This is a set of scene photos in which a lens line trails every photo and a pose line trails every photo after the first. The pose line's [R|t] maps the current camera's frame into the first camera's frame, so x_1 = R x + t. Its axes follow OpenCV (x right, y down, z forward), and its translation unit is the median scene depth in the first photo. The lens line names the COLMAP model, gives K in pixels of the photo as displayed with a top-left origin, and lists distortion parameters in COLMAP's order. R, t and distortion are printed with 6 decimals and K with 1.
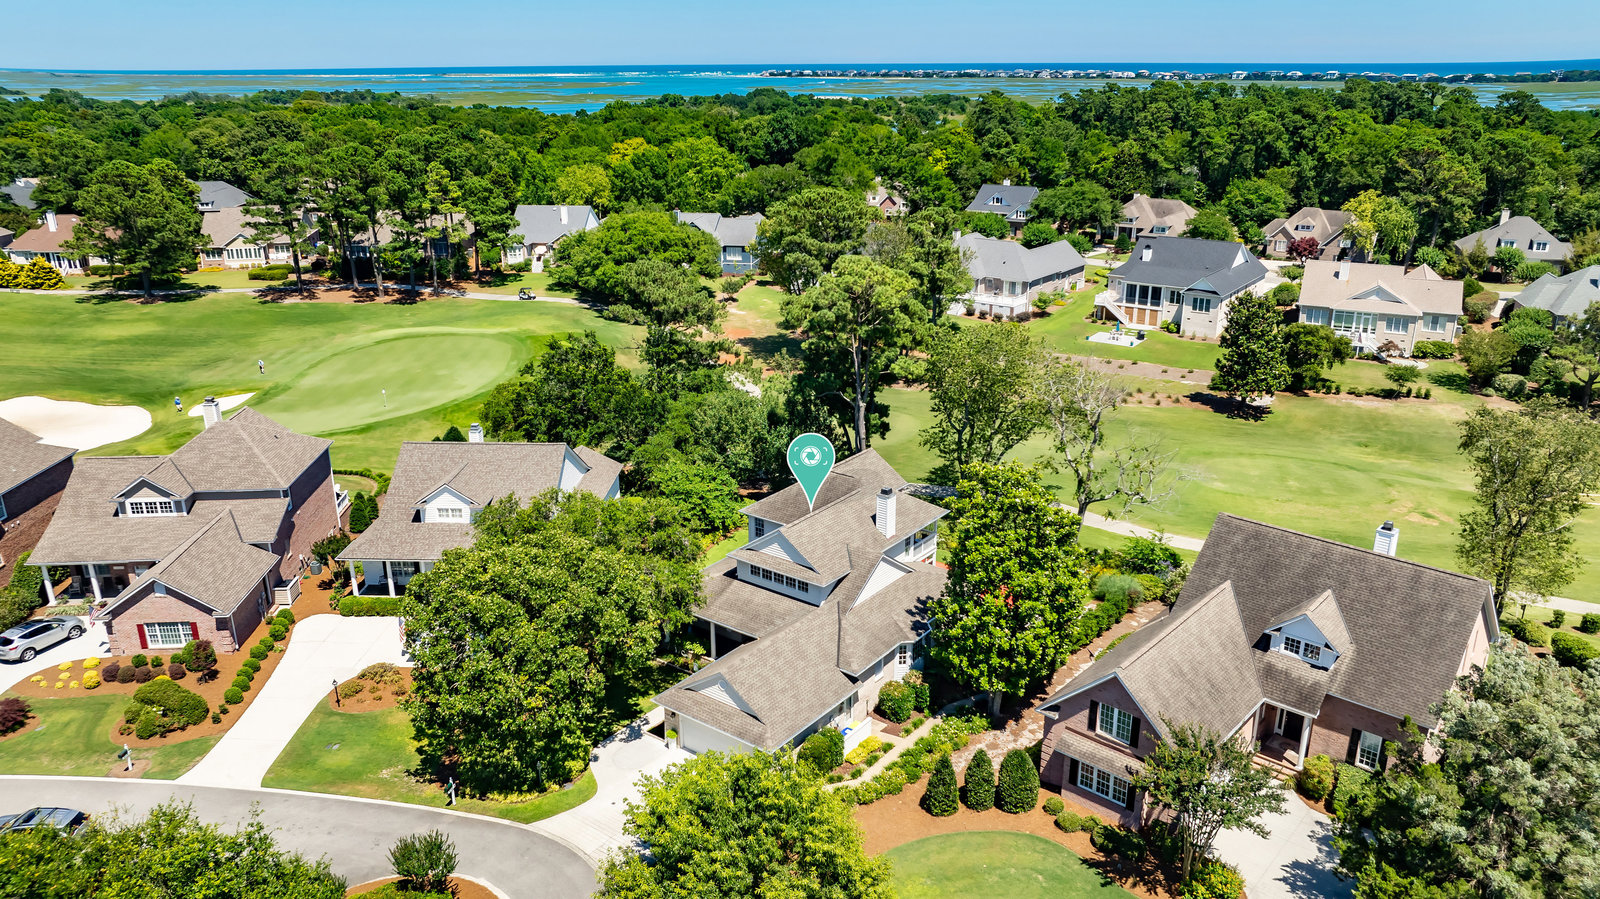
lens RADIAL K [[1169.5, 0, 800.0], [0, 1169.5, 449.5], [0, 0, 1]] dist [-0.022526, 0.000697]
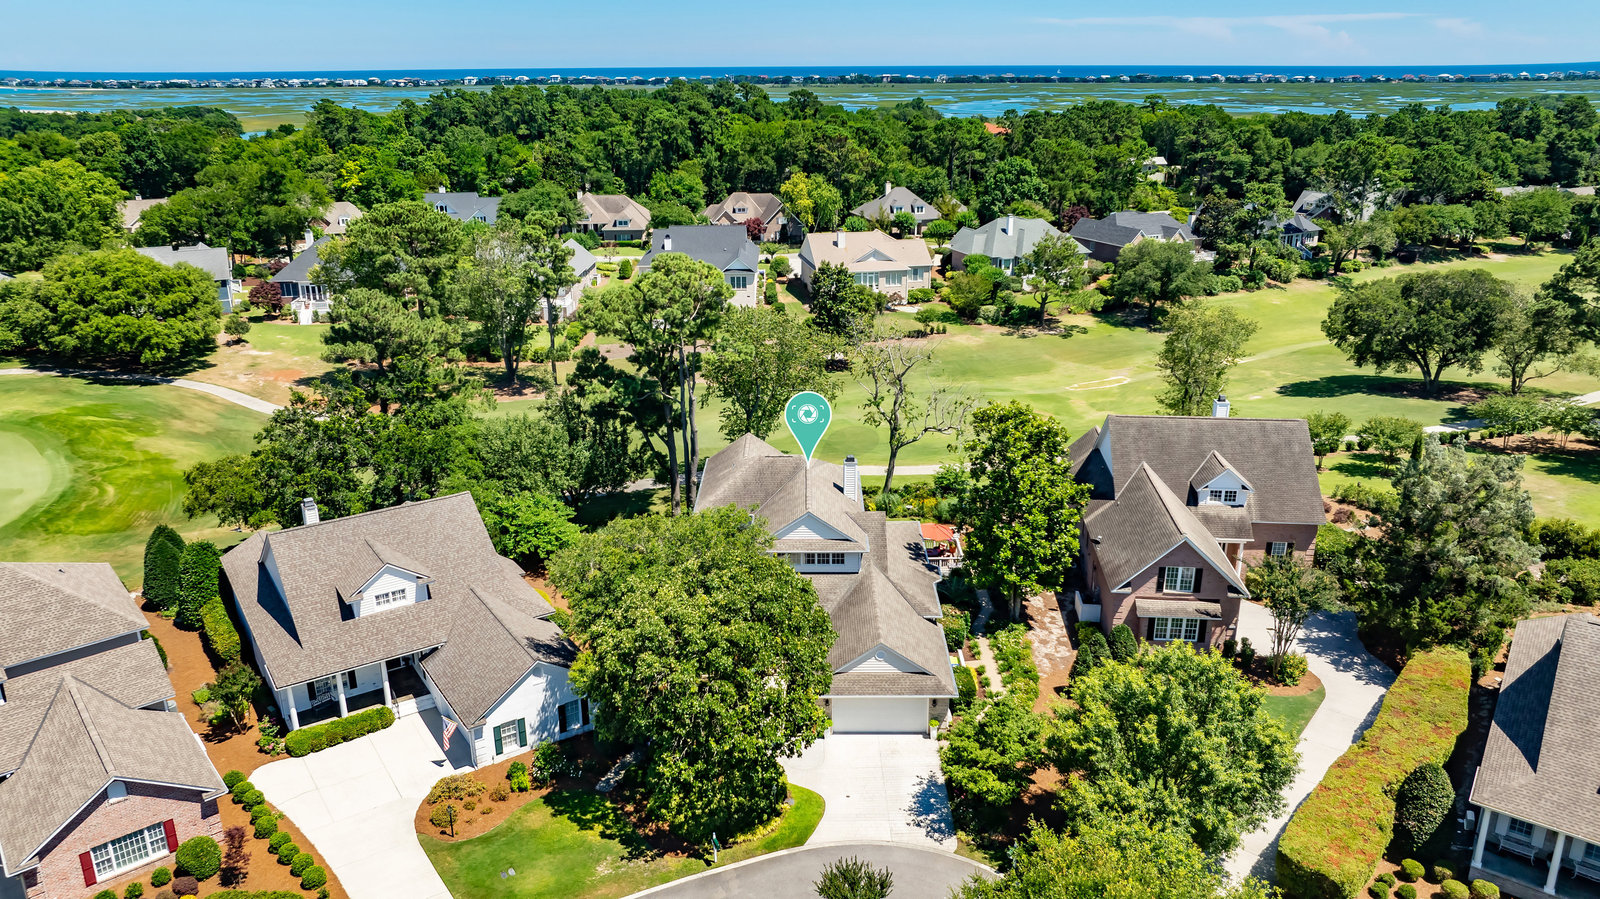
lens RADIAL K [[1155.2, 0, 825.8], [0, 1155.2, 452.5], [0, 0, 1]] dist [-0.008731, 0.001414]
pose [[0.788540, -0.196205, 0.582845, -0.276982], [0.196689, 0.978423, 0.063266, -0.020292], [-0.582682, 0.064751, 0.810117, 0.076889]]
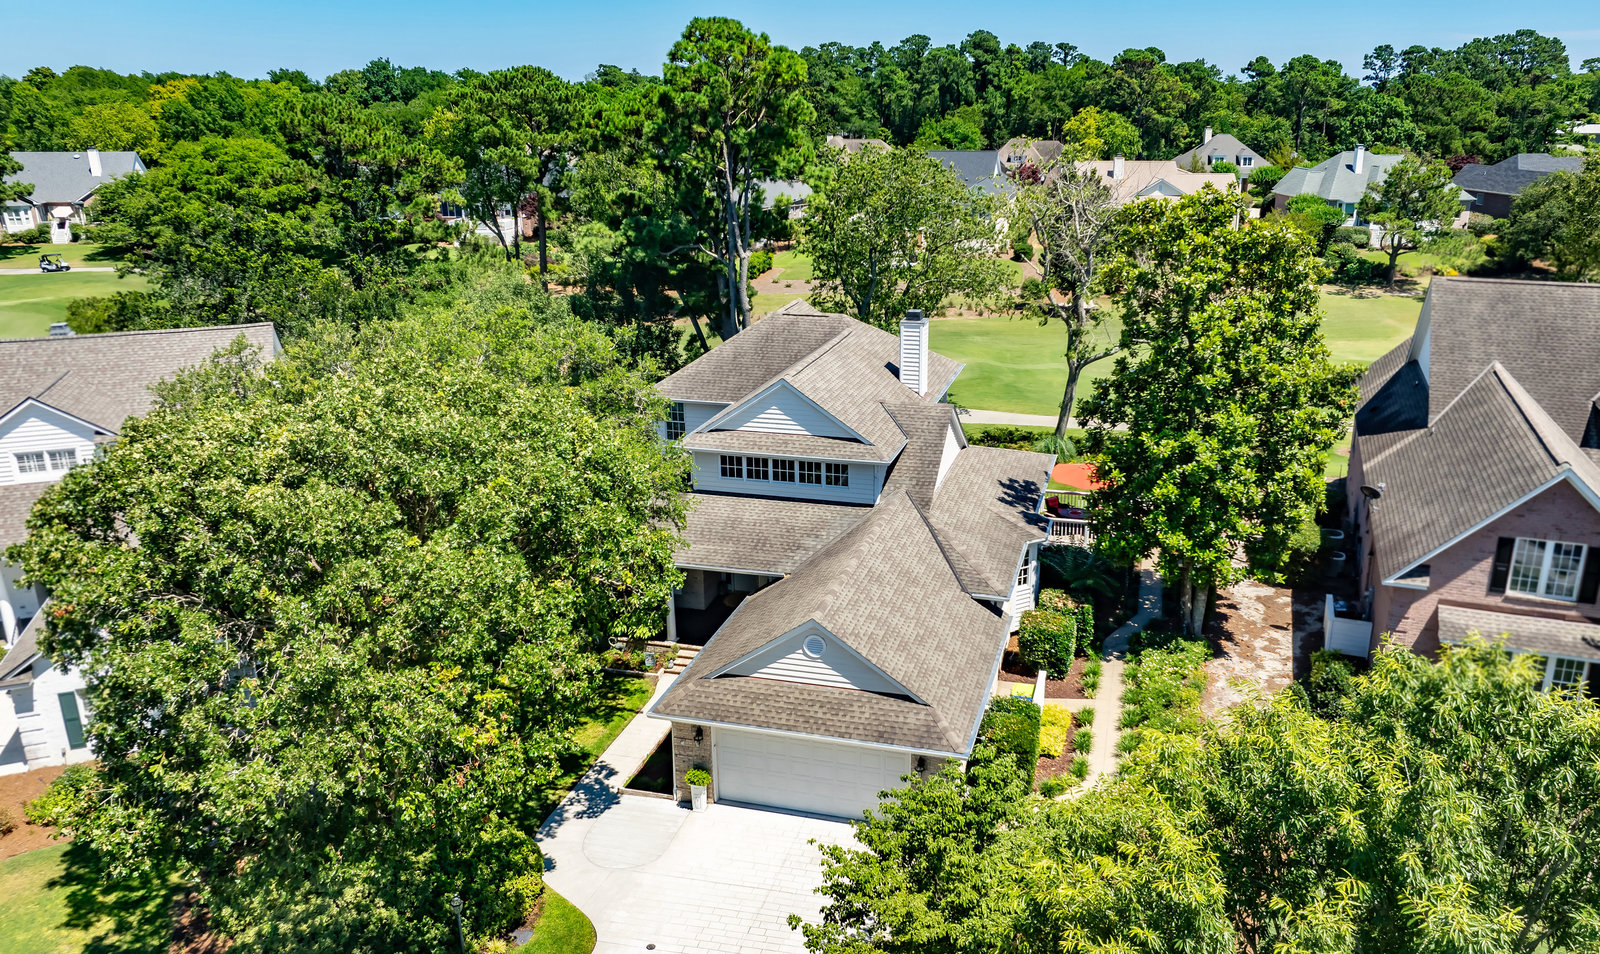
lens RADIAL K [[1223.5, 0, 859.4], [0, 1223.5, 482.4], [0, 0, 1]] dist [-0.056730, 0.079200]
pose [[0.921648, -0.120848, 0.368728, -0.093721], [0.126908, 0.991883, 0.007871, 0.055245], [-0.366686, 0.039541, 0.929504, 0.217822]]
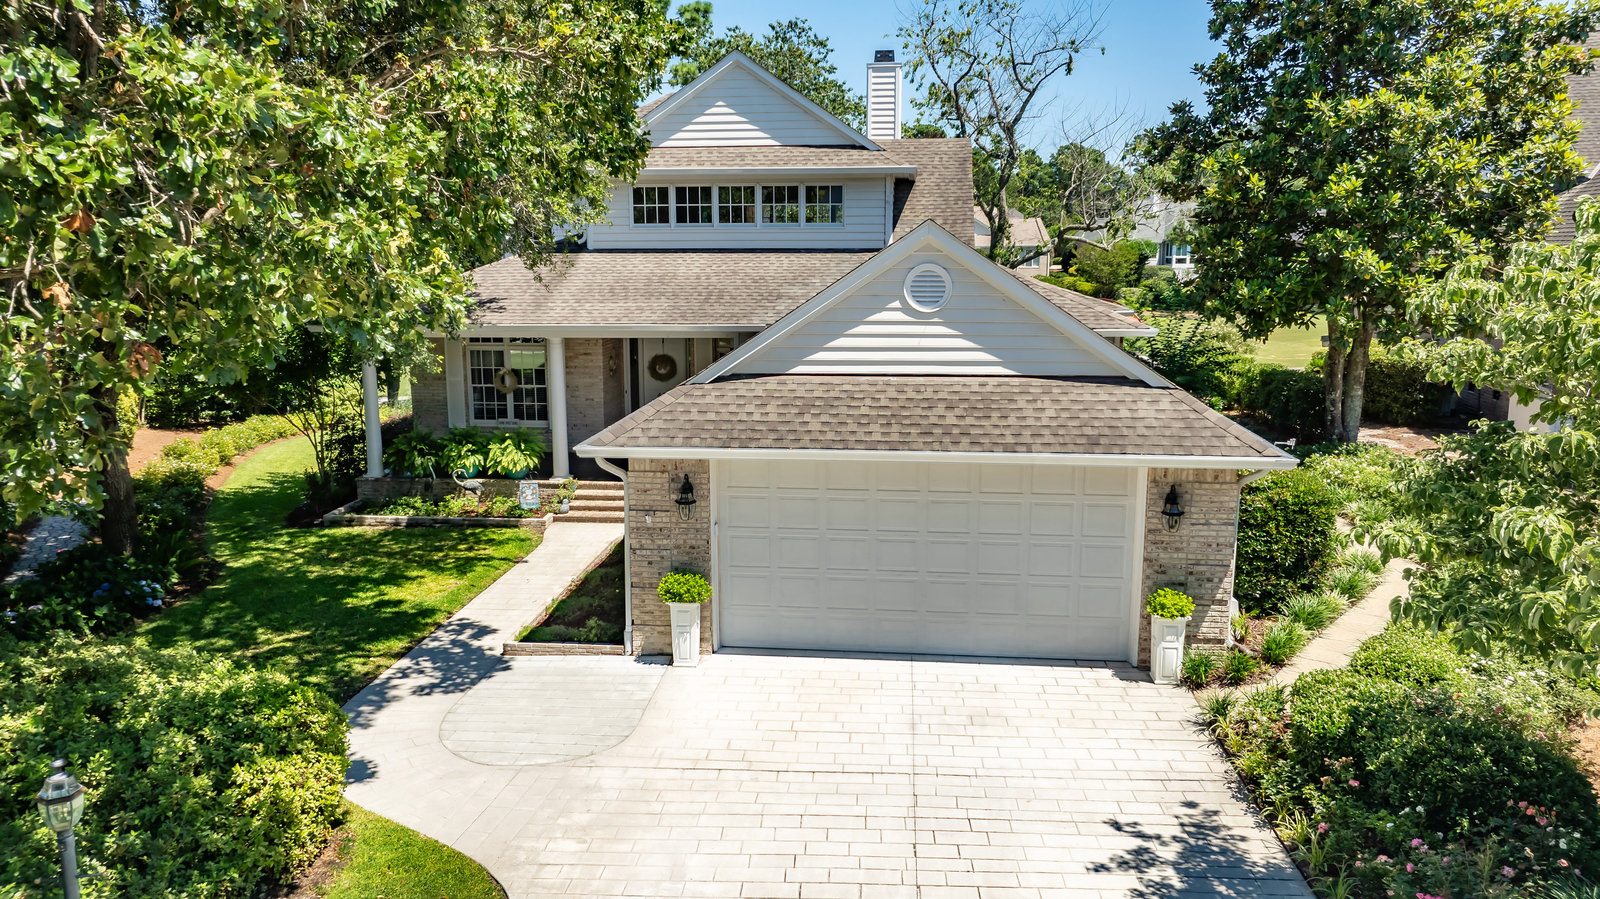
lens RADIAL K [[1135.2, 0, 804.4], [0, 1135.2, 468.6], [0, 0, 1]] dist [-0.002862, -0.000695]
pose [[0.851695, -0.101025, 0.514208, -0.086474], [0.171525, 0.980933, -0.091380, 0.105140], [-0.495172, 0.166027, 0.852784, 0.341419]]
